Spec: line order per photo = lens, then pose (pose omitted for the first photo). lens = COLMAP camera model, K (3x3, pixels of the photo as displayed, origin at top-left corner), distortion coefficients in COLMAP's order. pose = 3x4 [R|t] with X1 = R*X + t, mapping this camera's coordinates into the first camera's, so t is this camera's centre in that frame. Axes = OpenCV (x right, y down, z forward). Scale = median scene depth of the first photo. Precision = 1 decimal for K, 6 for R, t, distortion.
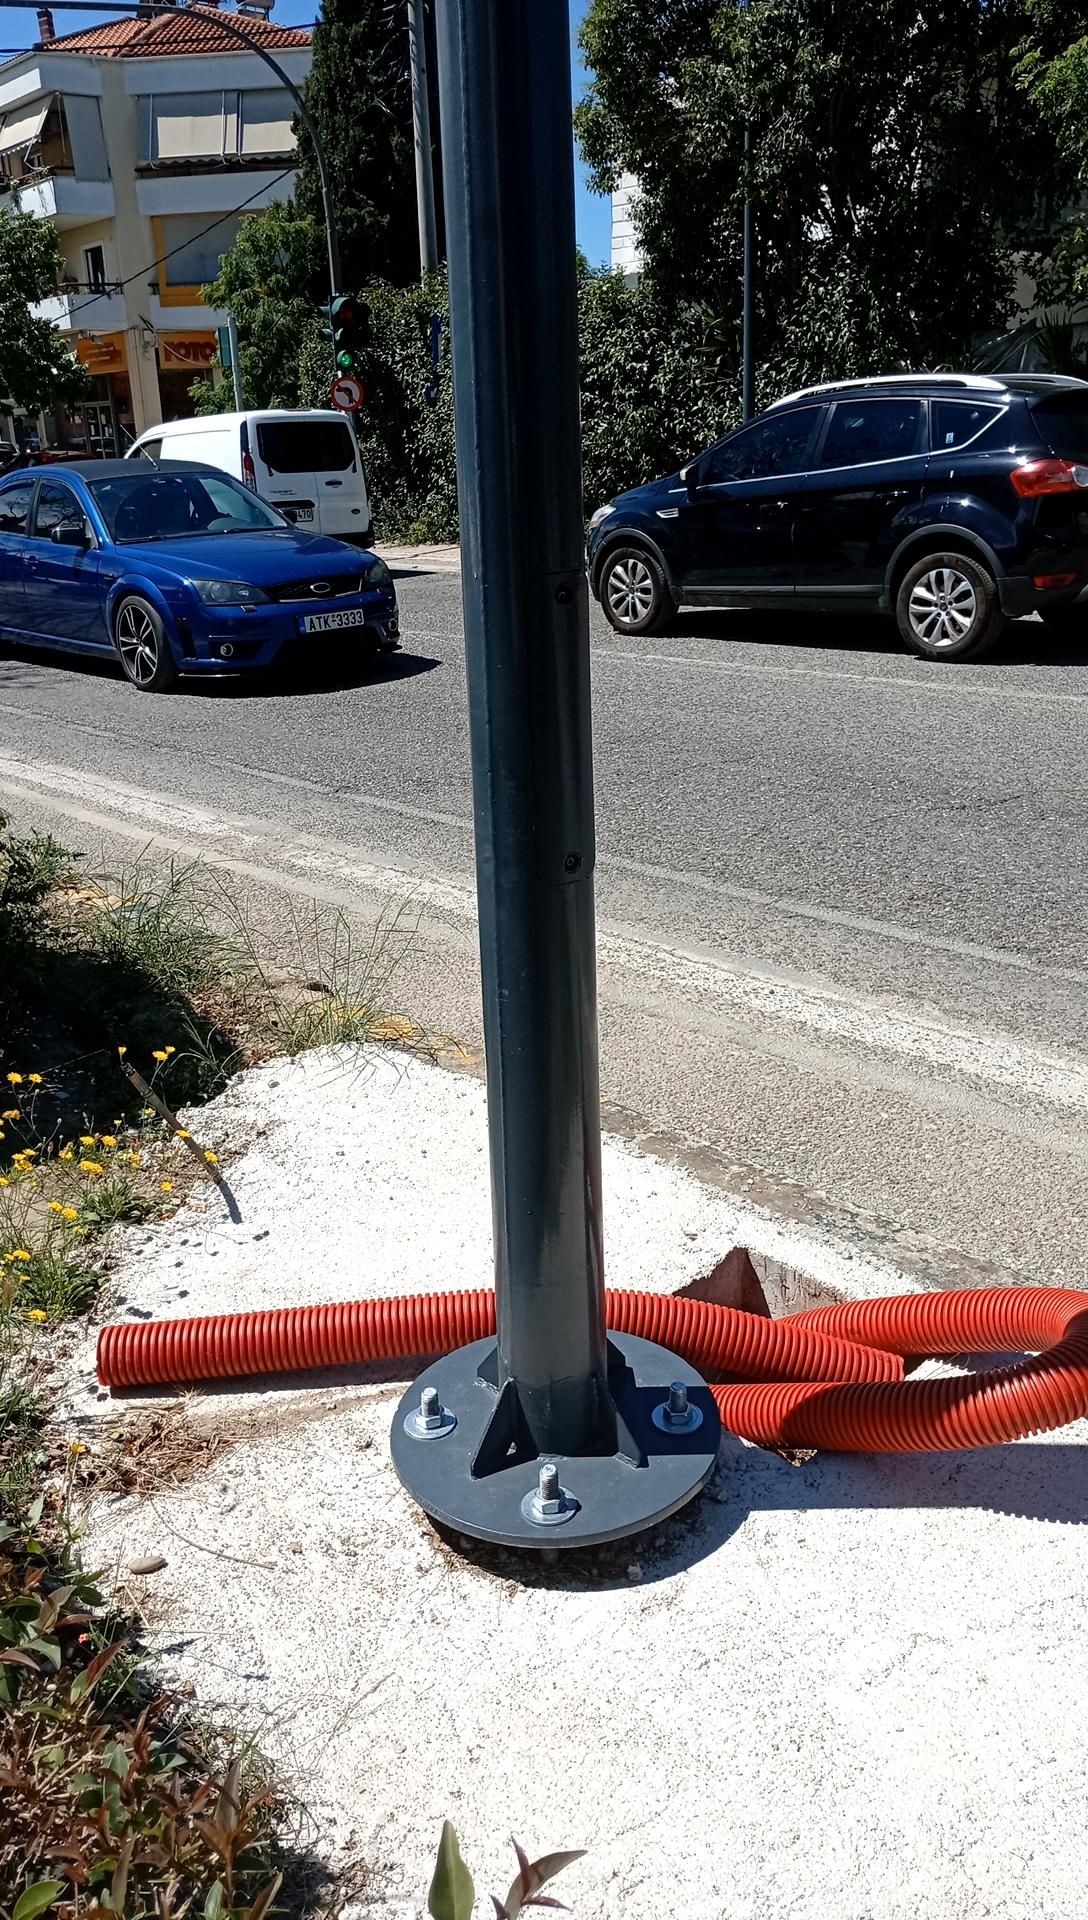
lens RADIAL K [[1617.7, 0, 544.0], [0, 1617.7, 960.0], [0, 0, 1]] dist [0.038333, -0.090322]
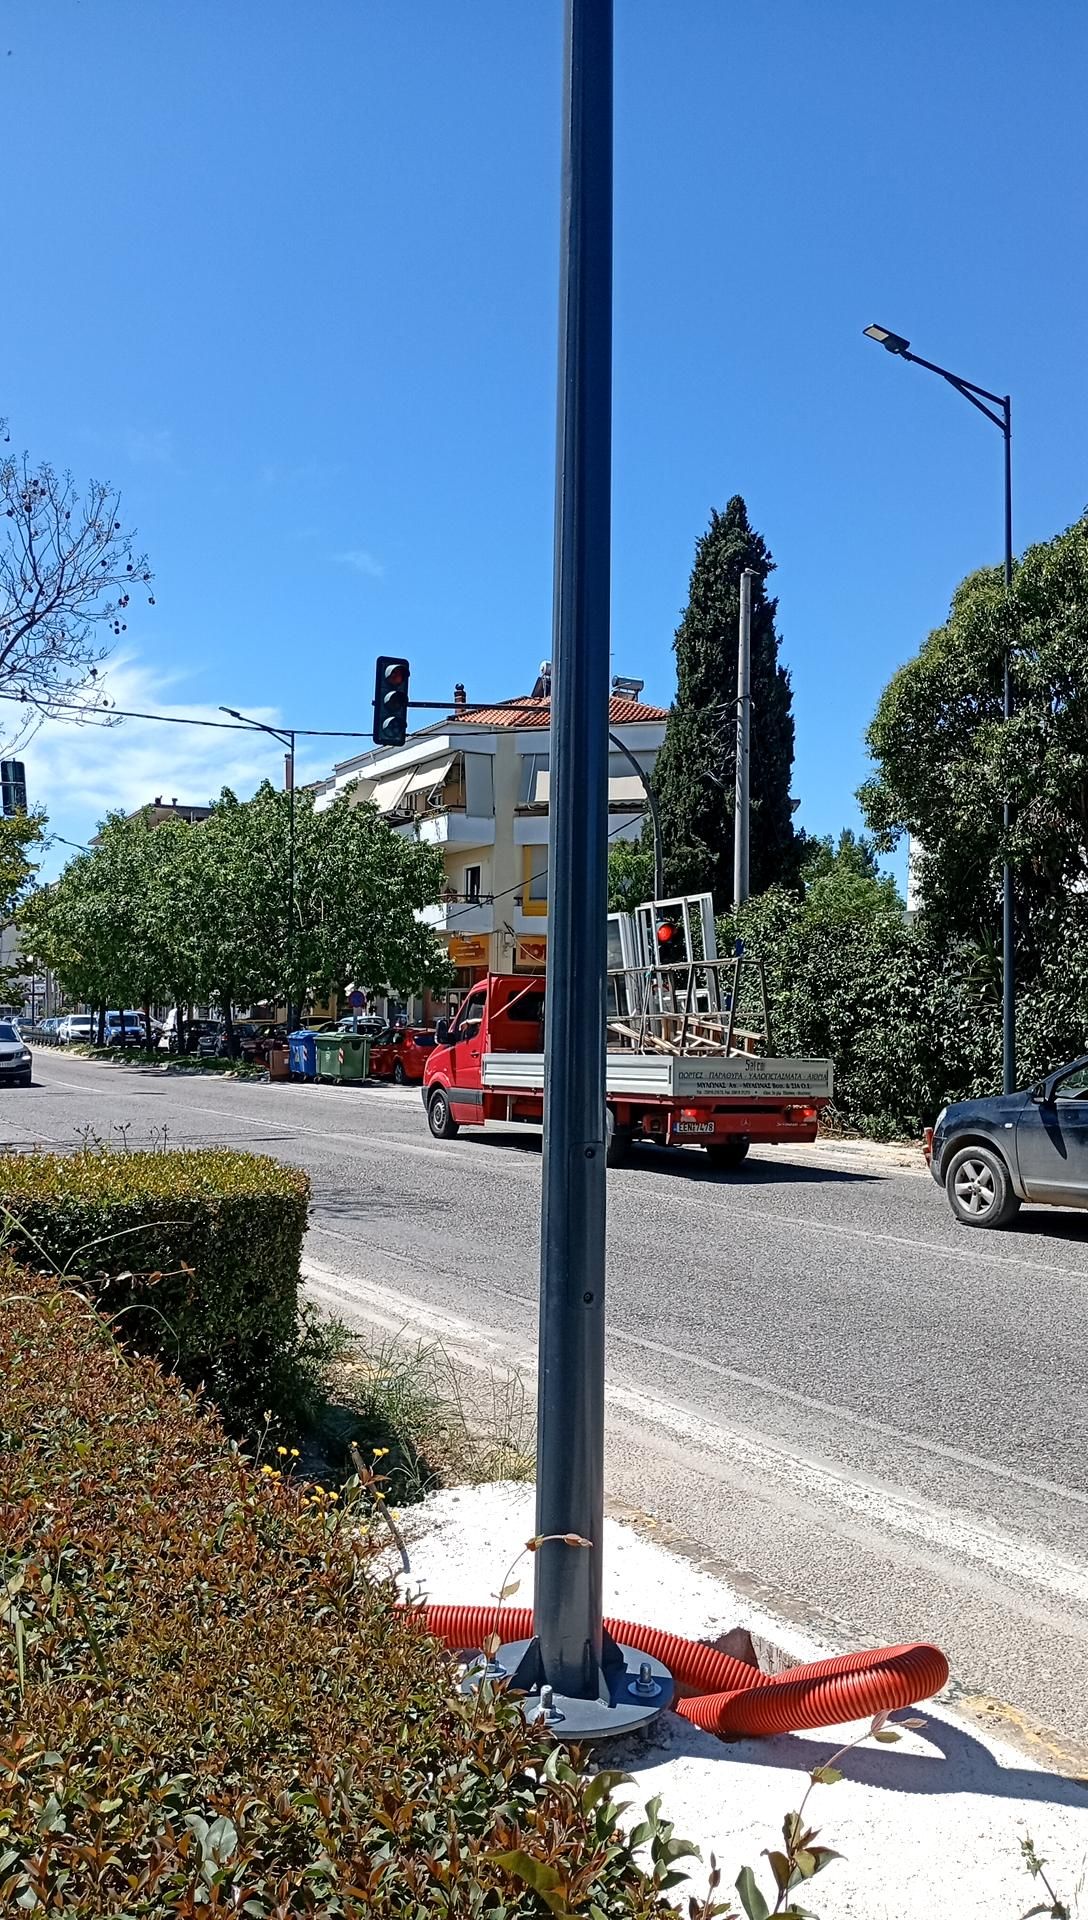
lens RADIAL K [[1617.7, 0, 544.0], [0, 1617.7, 960.0], [0, 0, 1]] dist [0.038333, -0.090322]
pose [[0.976596, 0.047839, -0.209695, 0.043906], [-0.116995, 0.936251, -0.331278, 0.023939], [0.180479, 0.348058, 0.919936, -0.106123]]
